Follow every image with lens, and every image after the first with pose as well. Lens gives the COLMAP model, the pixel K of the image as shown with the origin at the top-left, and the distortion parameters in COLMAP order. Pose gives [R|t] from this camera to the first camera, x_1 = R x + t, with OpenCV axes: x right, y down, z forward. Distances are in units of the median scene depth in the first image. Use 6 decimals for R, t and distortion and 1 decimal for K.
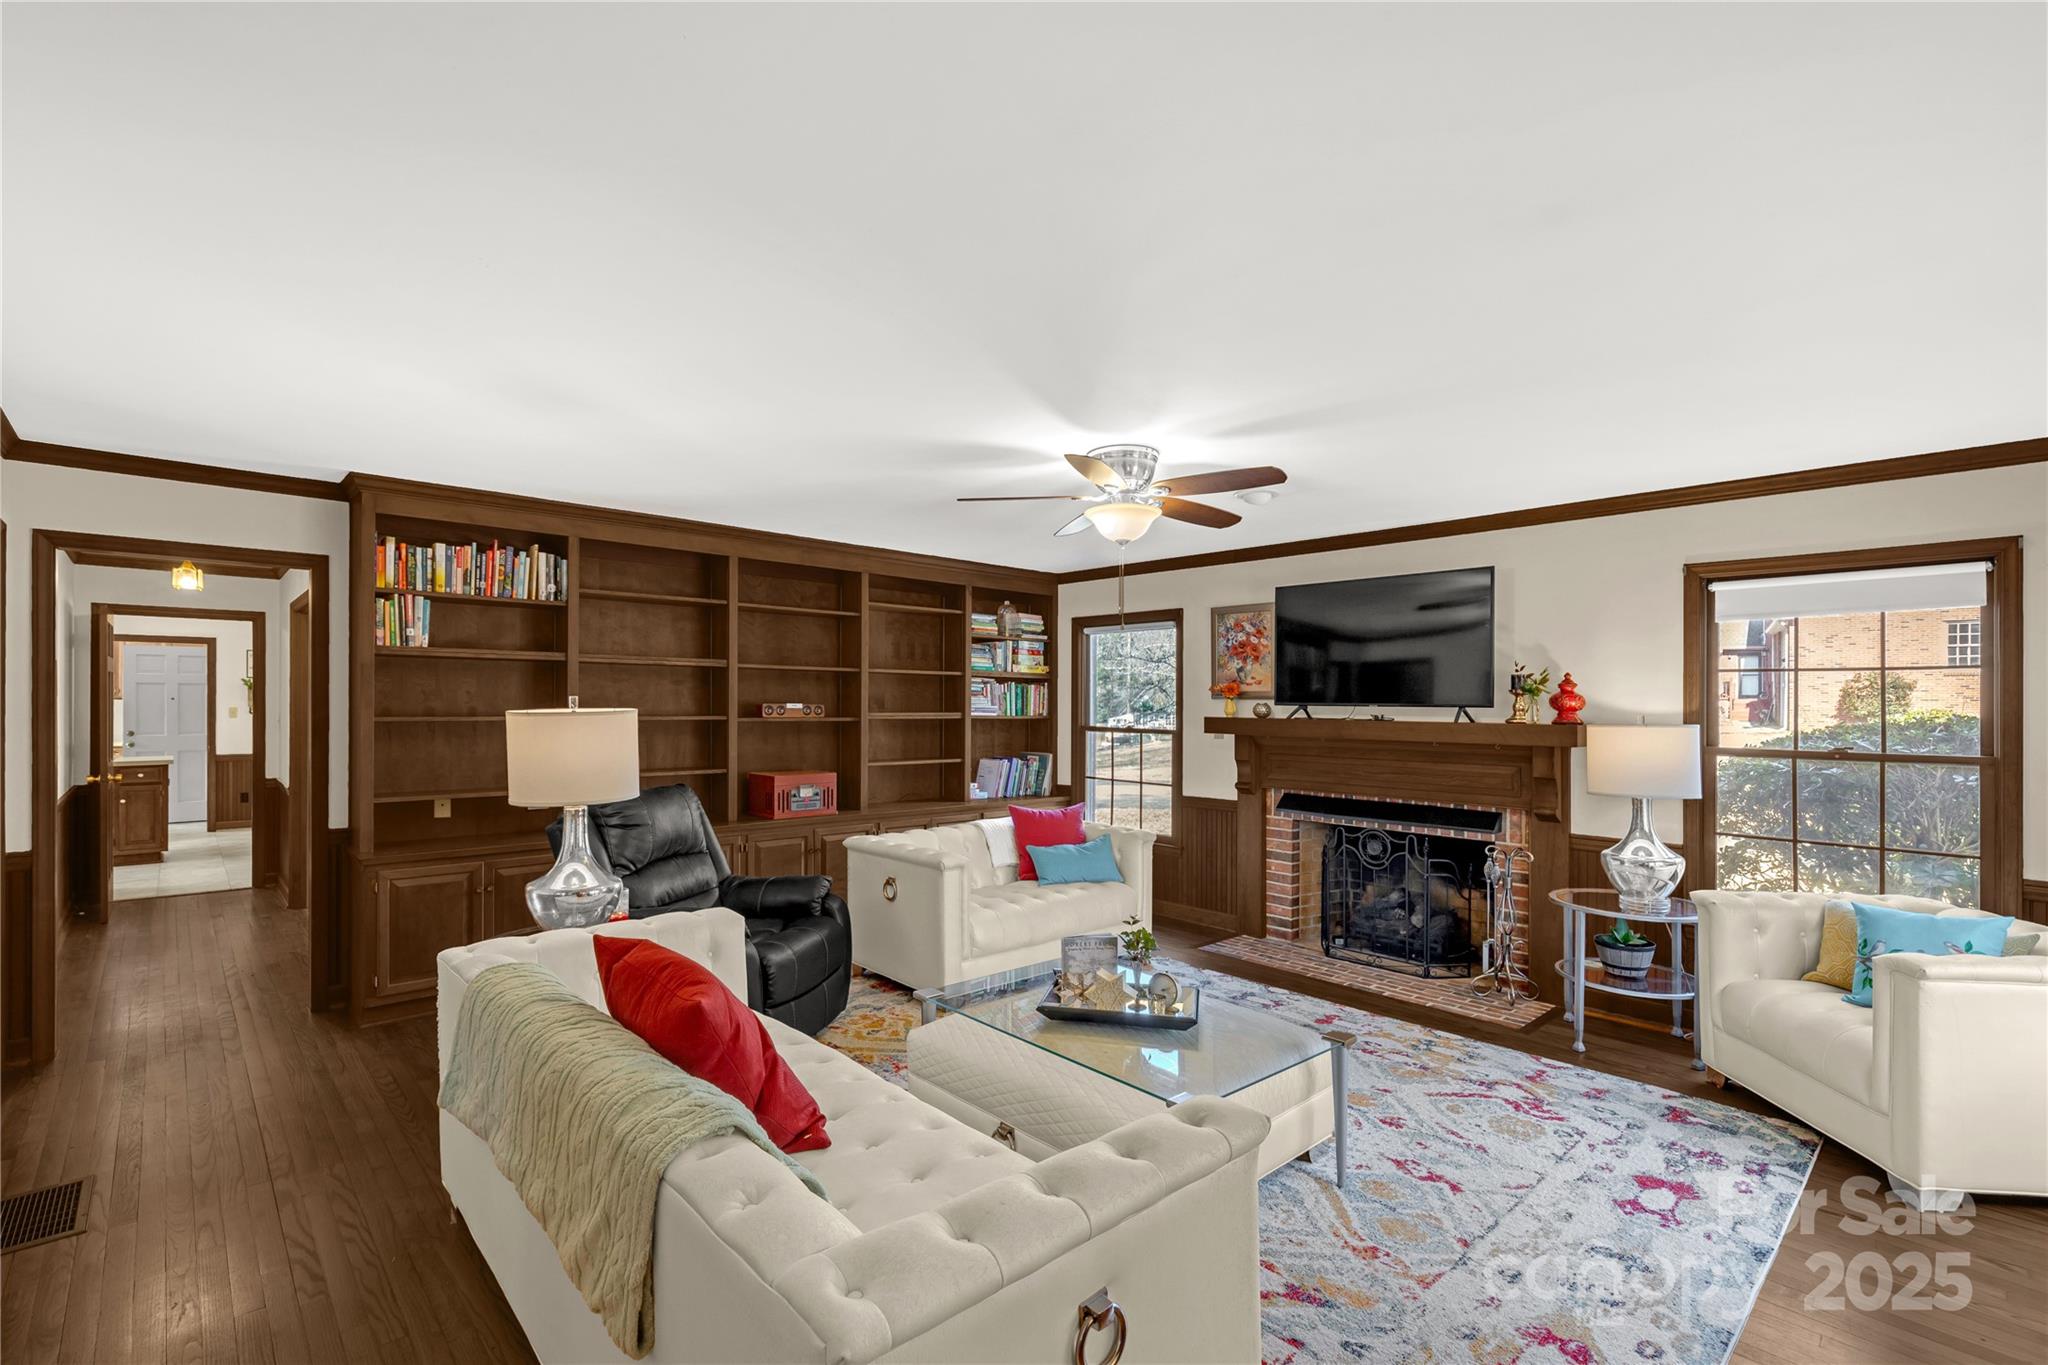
lens RADIAL K [[932.5, 0, 1031.5], [0, 932.5, 694.3], [0, 0, 1]] dist [0.001748, 0.000224]
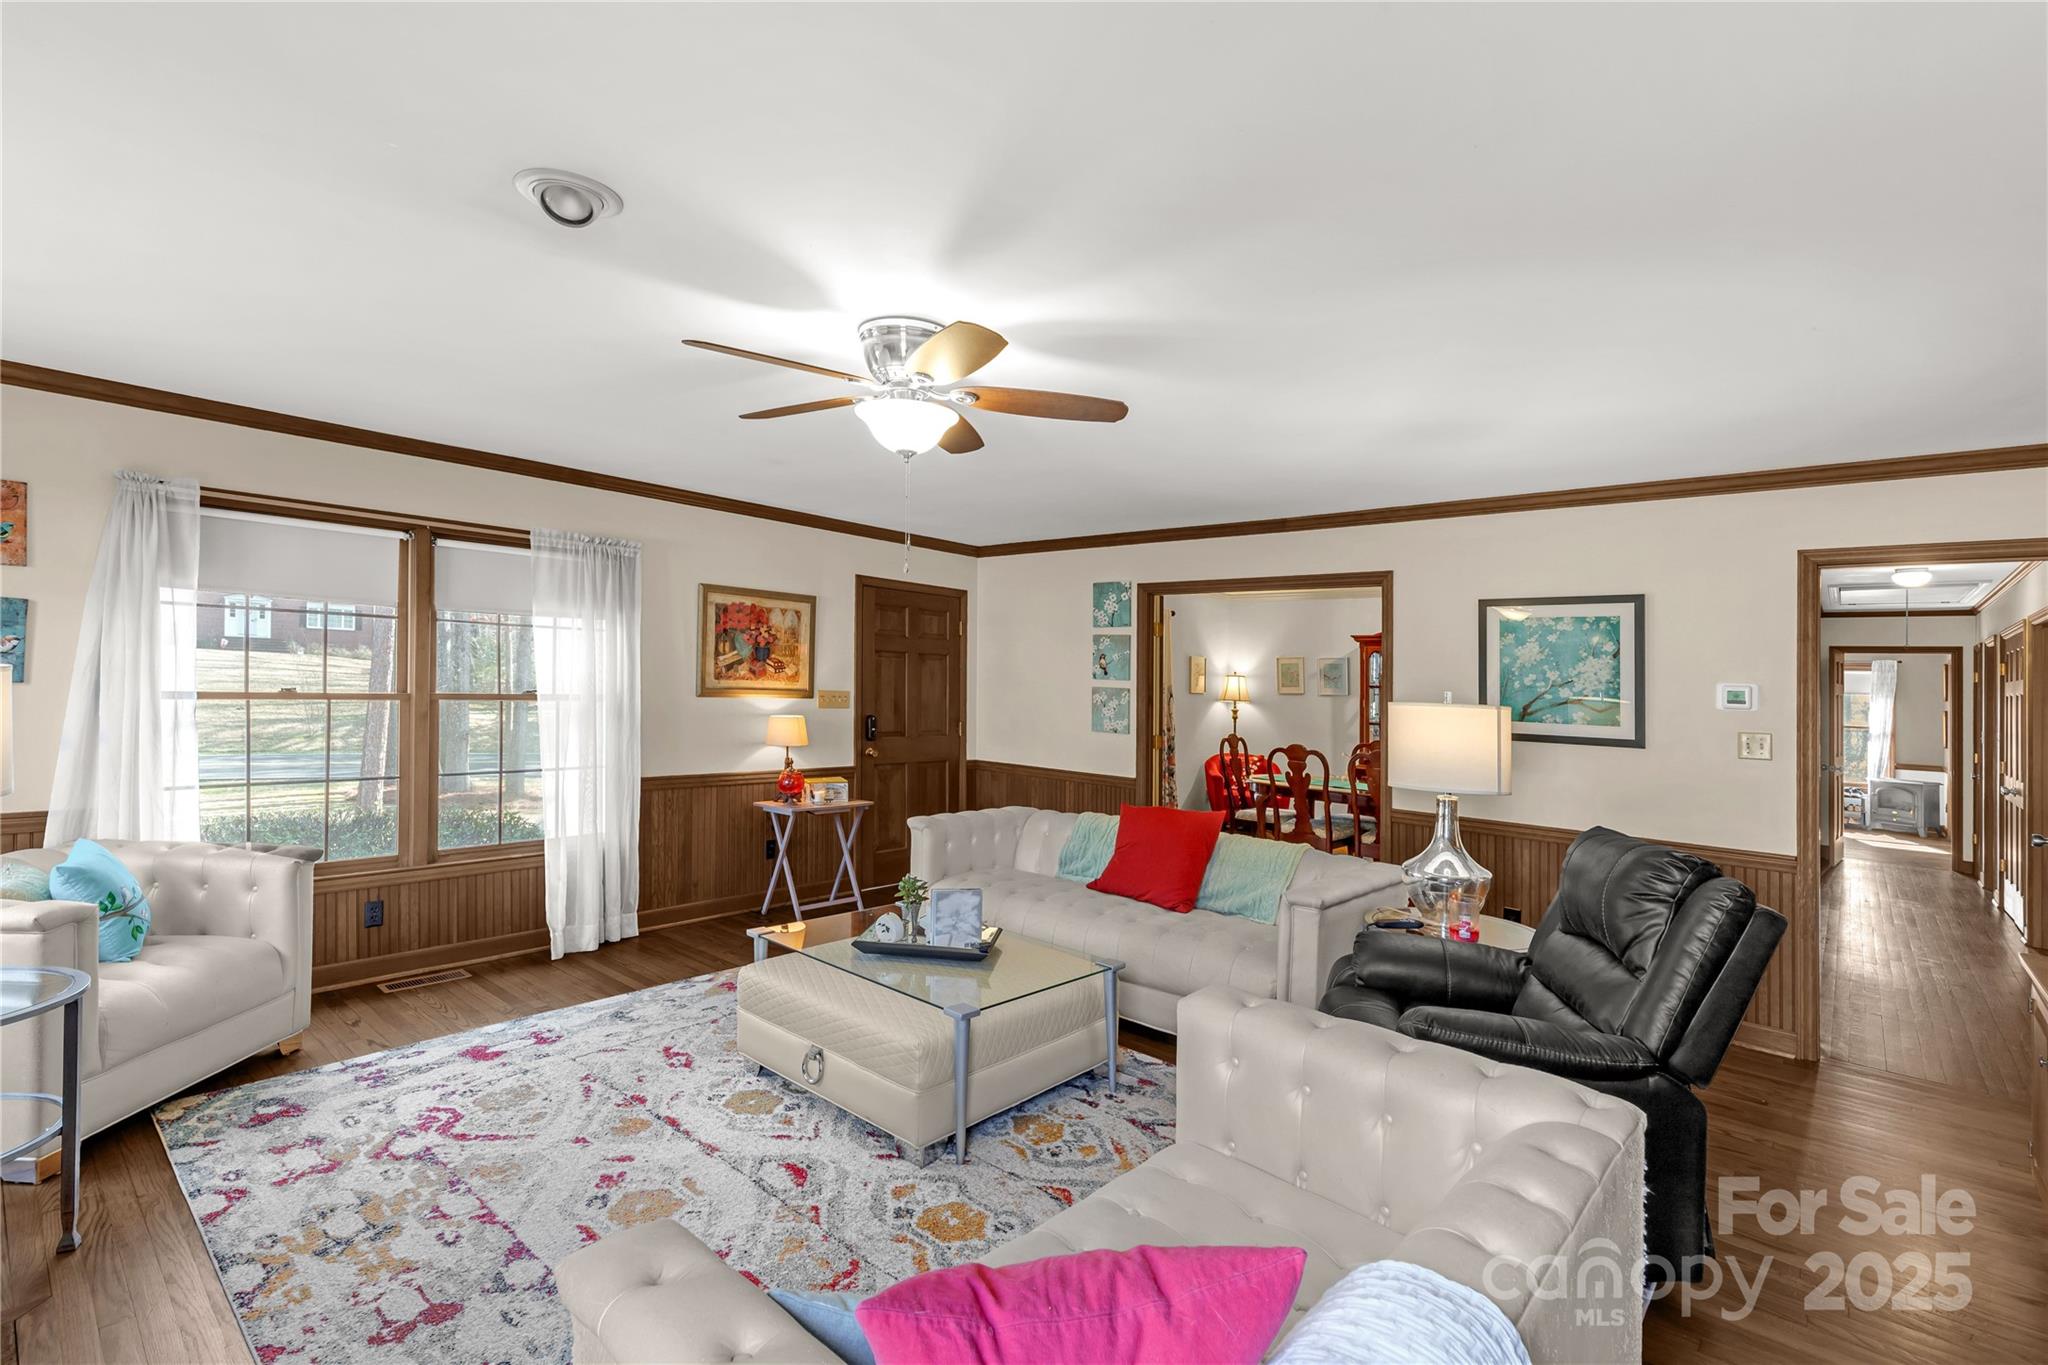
lens RADIAL K [[932.5, 0, 1031.9], [0, 932.5, 682.9], [0, 0, 1]] dist [0.001748, 0.000224]
pose [[-0.994060, -0.044973, -0.099102, 0.099168], [-0.043544, 0.998915, -0.016532, 0.031535], [0.099738, -0.012119, -0.994940, 2.035405]]
